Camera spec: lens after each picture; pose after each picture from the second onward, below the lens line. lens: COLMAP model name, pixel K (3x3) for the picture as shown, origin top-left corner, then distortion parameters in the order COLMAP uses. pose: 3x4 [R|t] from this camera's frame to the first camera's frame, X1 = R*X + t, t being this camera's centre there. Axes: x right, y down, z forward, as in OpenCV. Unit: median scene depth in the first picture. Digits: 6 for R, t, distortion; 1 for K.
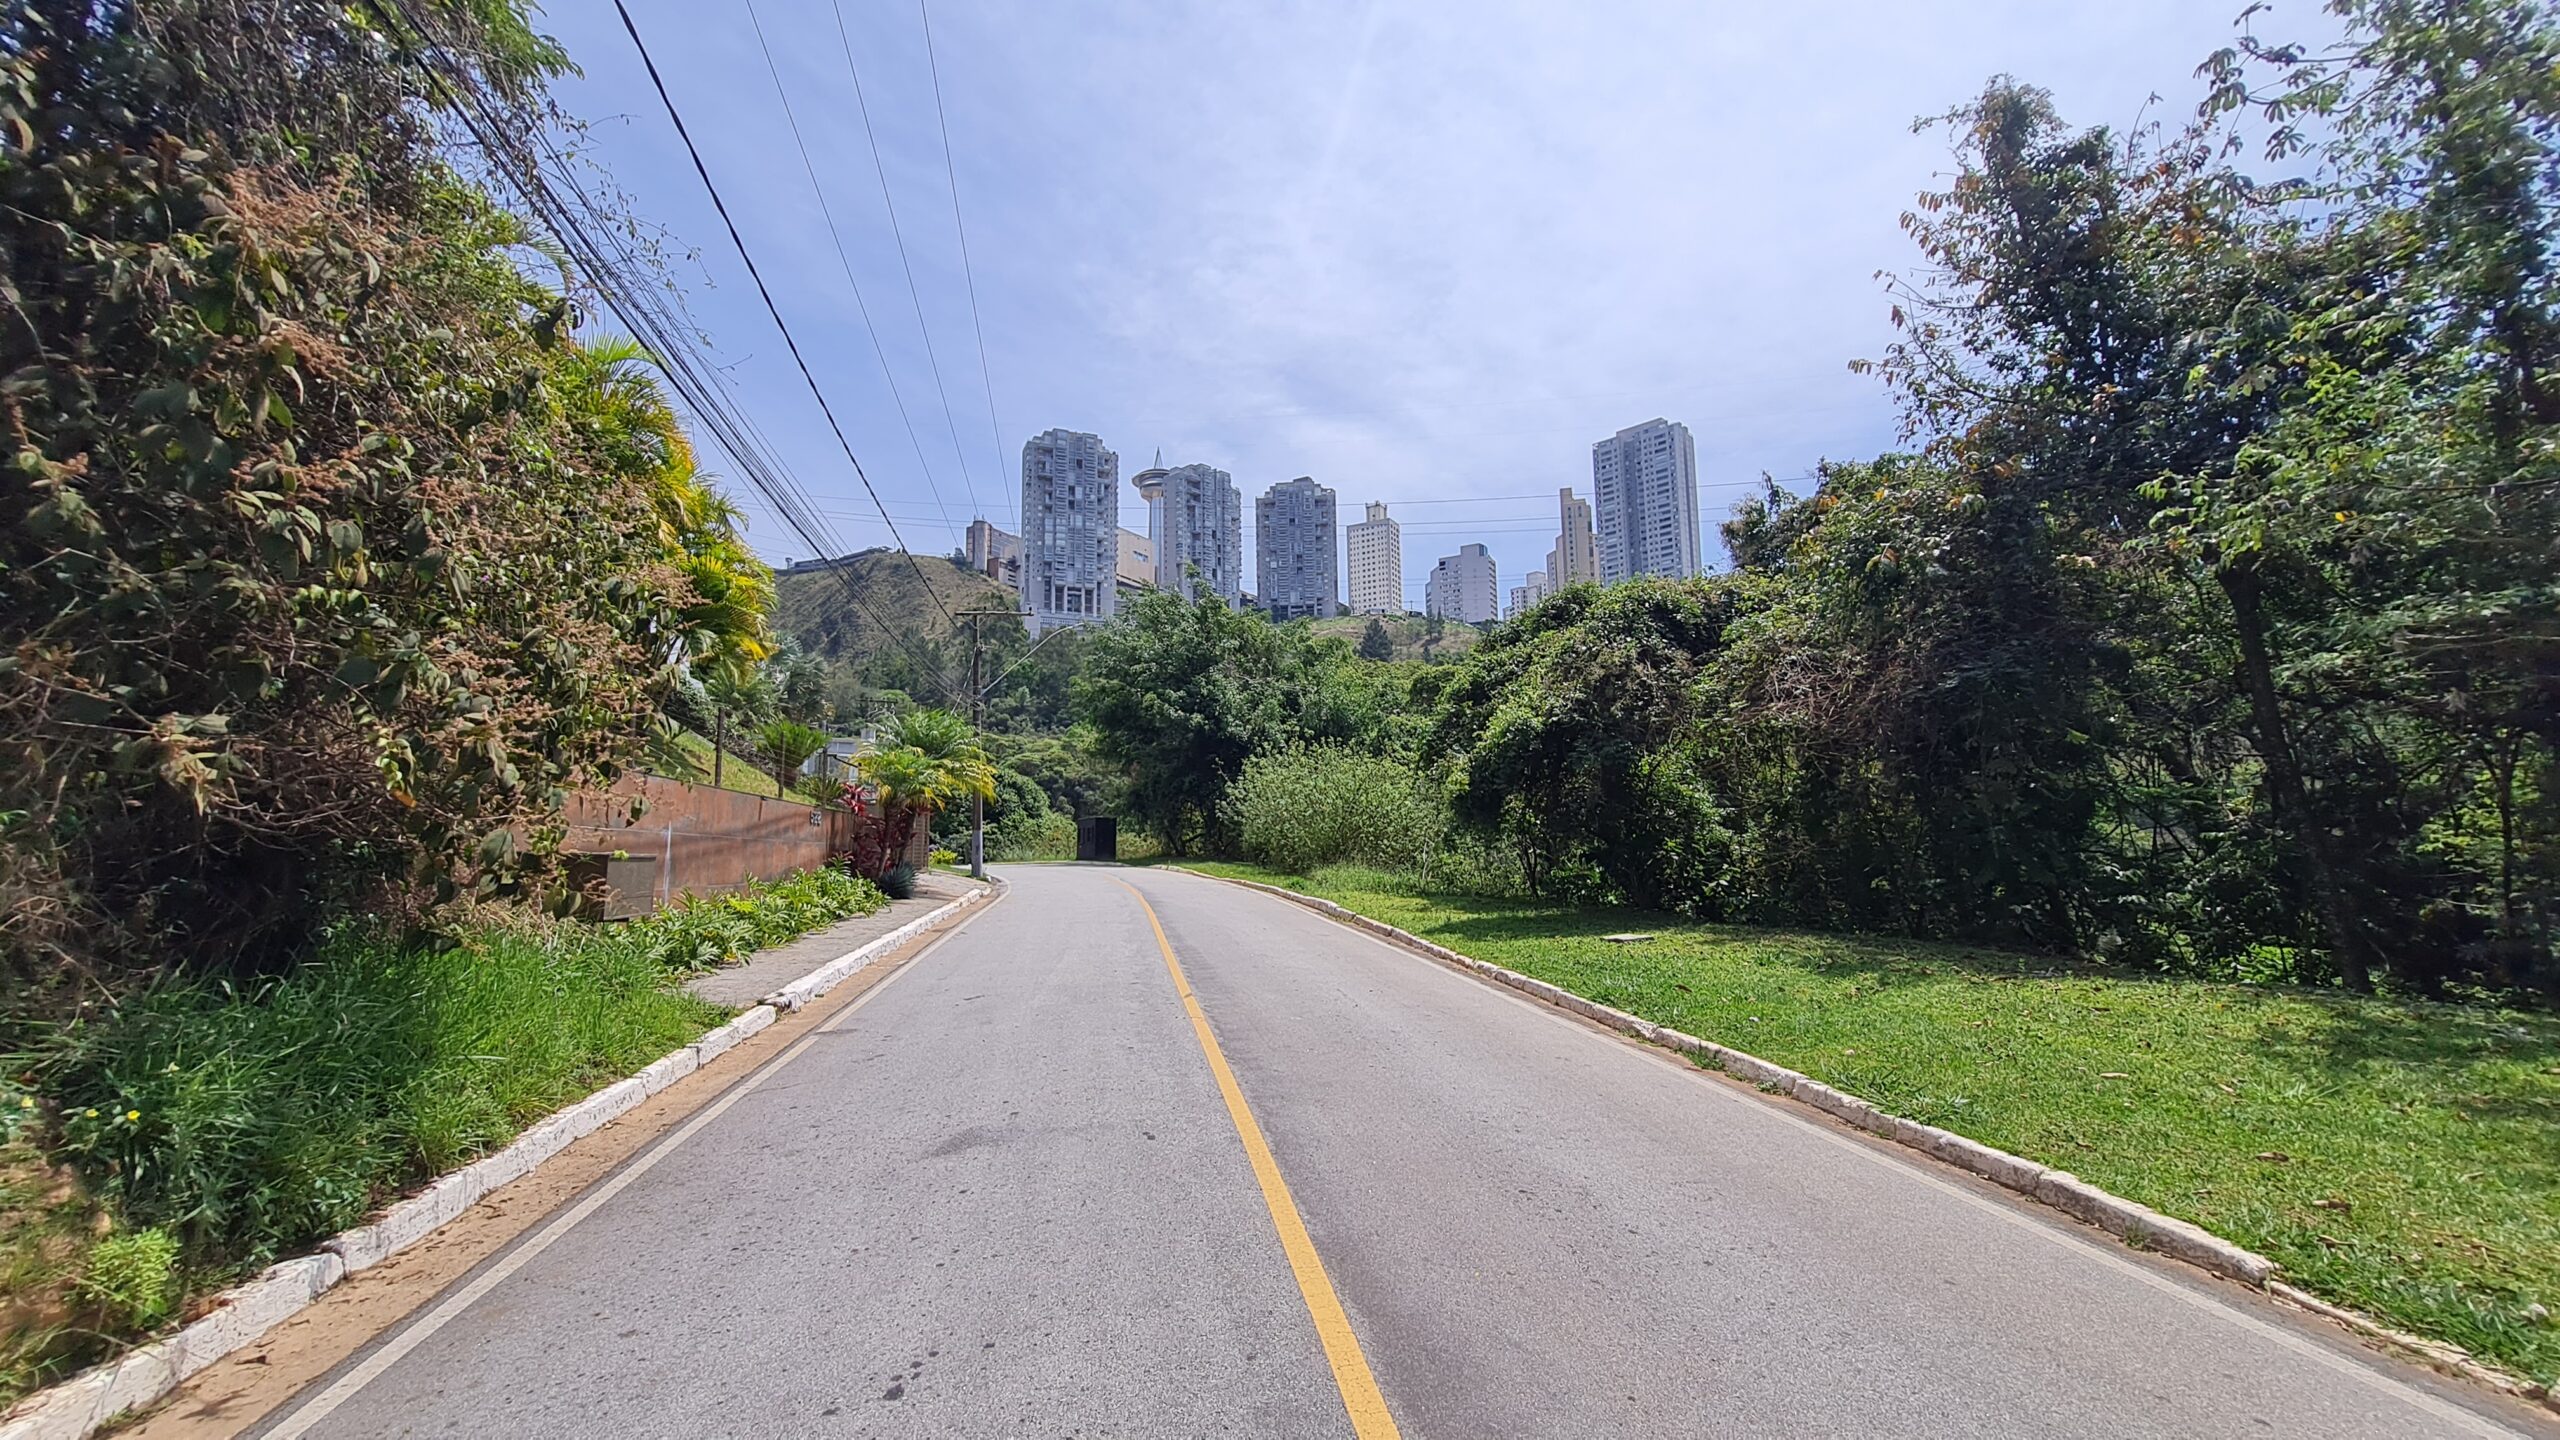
lens RADIAL K [[978.8, 0, 1289.2], [0, 978.8, 736.6], [0, 0, 1]] dist [-0.000701, -0.000275]
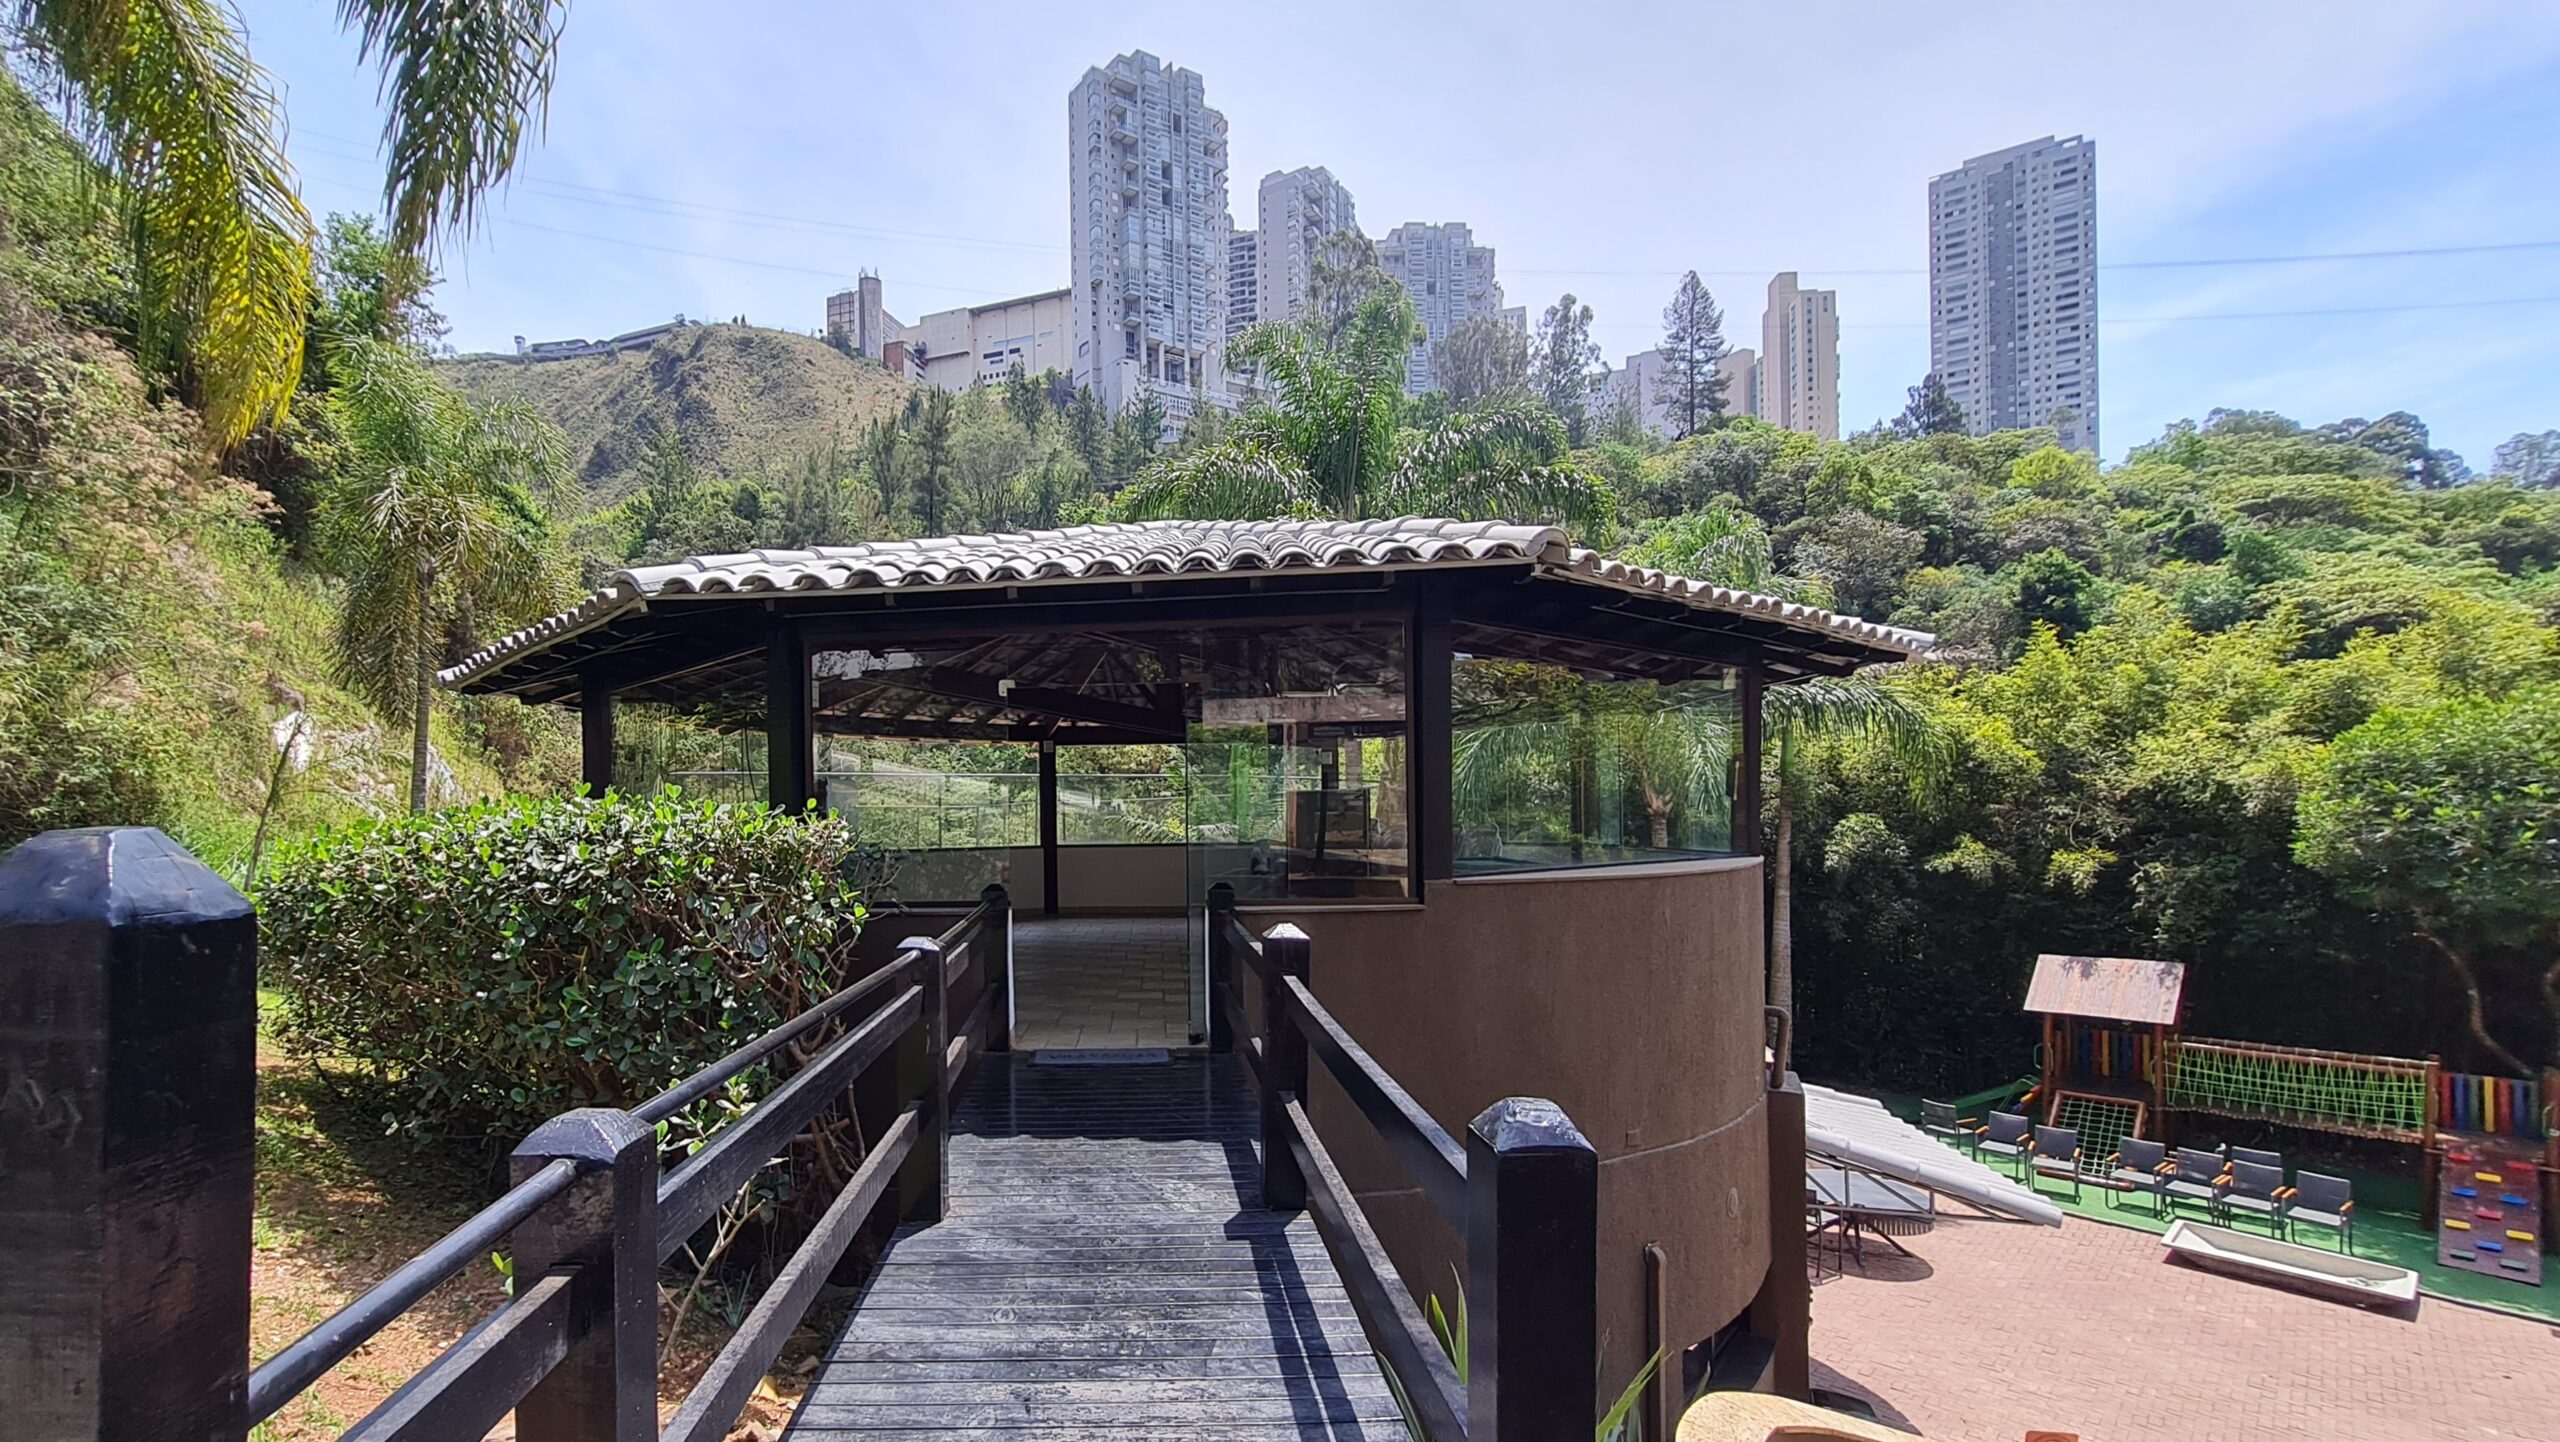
lens RADIAL K [[1132.7, 0, 1152.4], [0, 1132.7, 810.9], [0, 0, 1]] dist [-0.001783, -0.000121]
pose [[0.990775, -0.000916, 0.135517, -0.314871], [-0.014322, 0.993669, 0.111428, 0.040067], [-0.134761, -0.112341, 0.984489, 0.317532]]
